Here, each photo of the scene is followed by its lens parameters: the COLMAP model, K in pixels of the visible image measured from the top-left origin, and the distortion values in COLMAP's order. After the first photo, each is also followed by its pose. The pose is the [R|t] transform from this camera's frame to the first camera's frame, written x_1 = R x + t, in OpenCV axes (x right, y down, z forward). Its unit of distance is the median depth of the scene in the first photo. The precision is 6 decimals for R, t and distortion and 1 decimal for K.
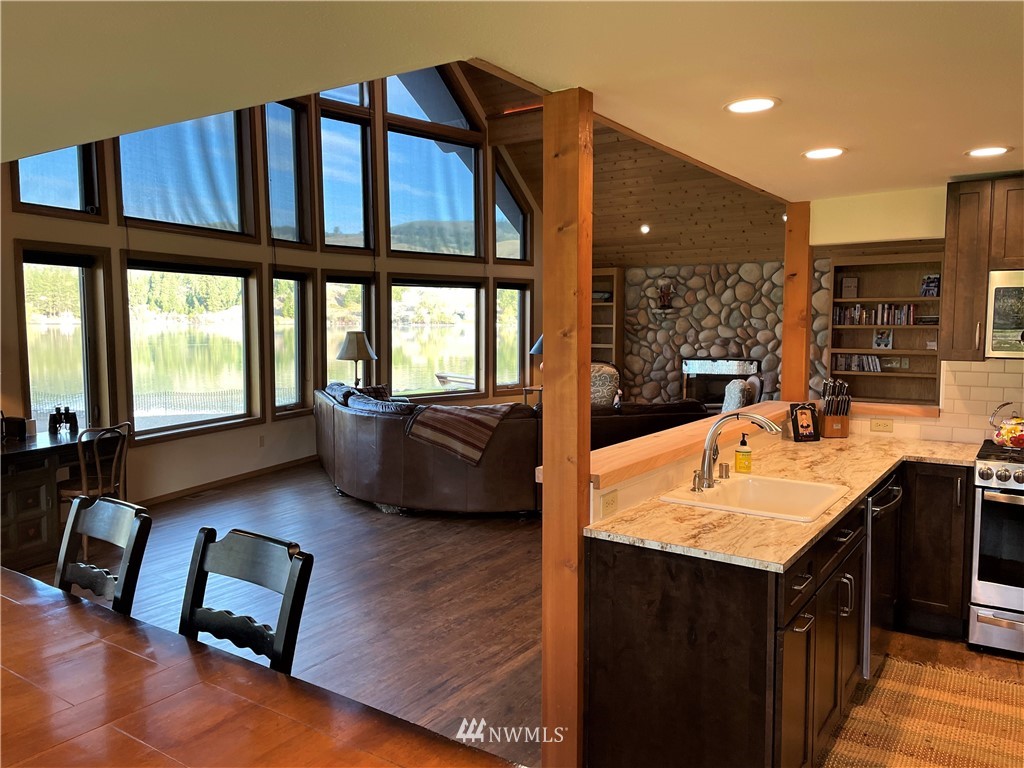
lens RADIAL K [[769.5, 0, 510.1], [0, 769.5, 383.7], [0, 0, 1]] dist [0.052285, -0.045007]
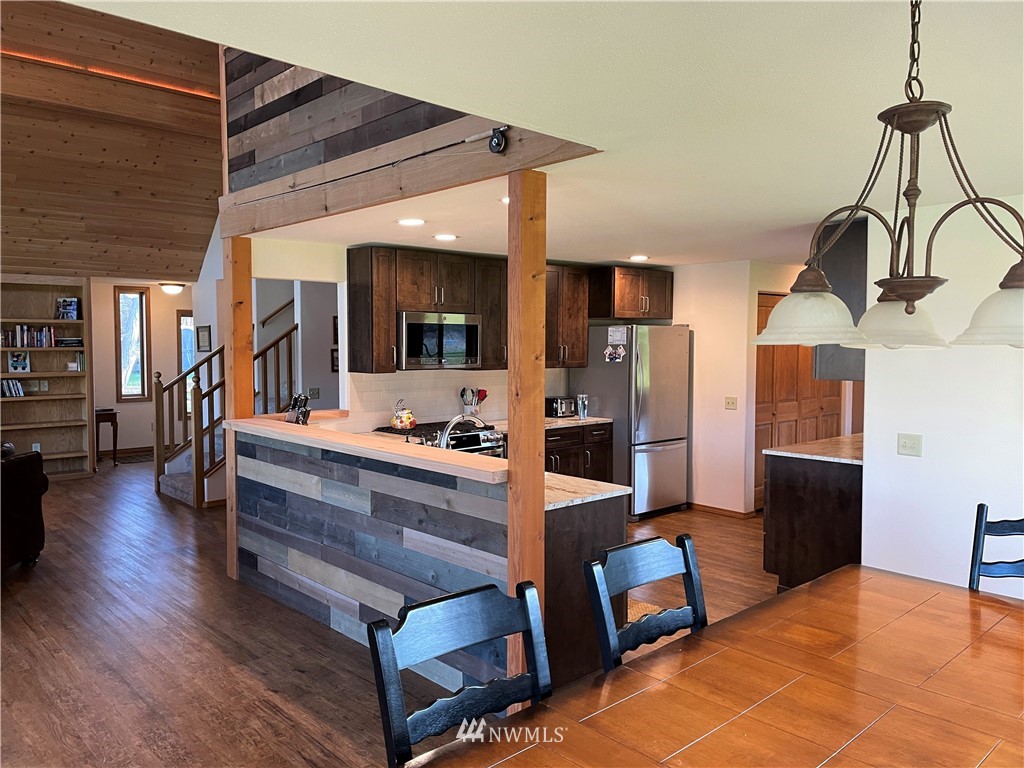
lens RADIAL K [[769.5, 0, 507.5], [0, 769.5, 381.9], [0, 0, 1]] dist [0.052285, -0.045007]
pose [[0.221349, -0.053842, 0.973707, -0.332778], [0.080240, 0.996095, 0.036839, -0.021015], [-0.971888, 0.069976, 0.224805, 0.211866]]
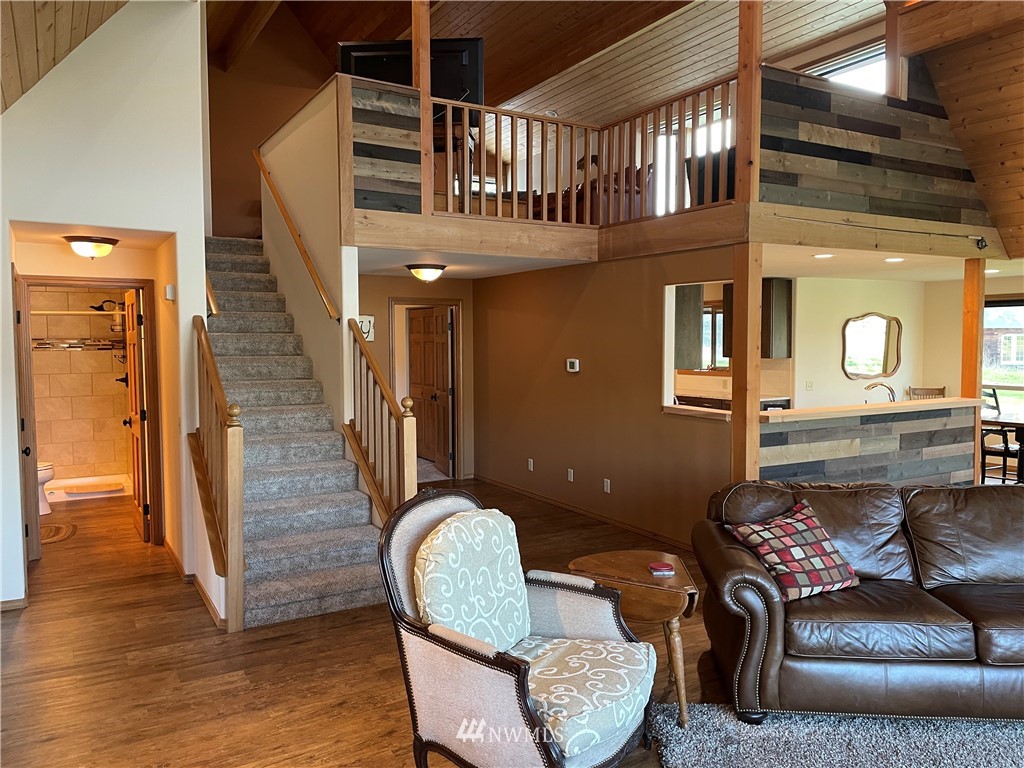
lens RADIAL K [[769.5, 0, 512.1], [0, 769.5, 386.1], [0, 0, 1]] dist [0.052285, -0.045007]
pose [[-0.908846, -0.014424, 0.416882, 0.324187], [0.047307, 0.989390, 0.137368, -0.145585], [-0.414440, 0.144567, -0.898521, 1.633830]]
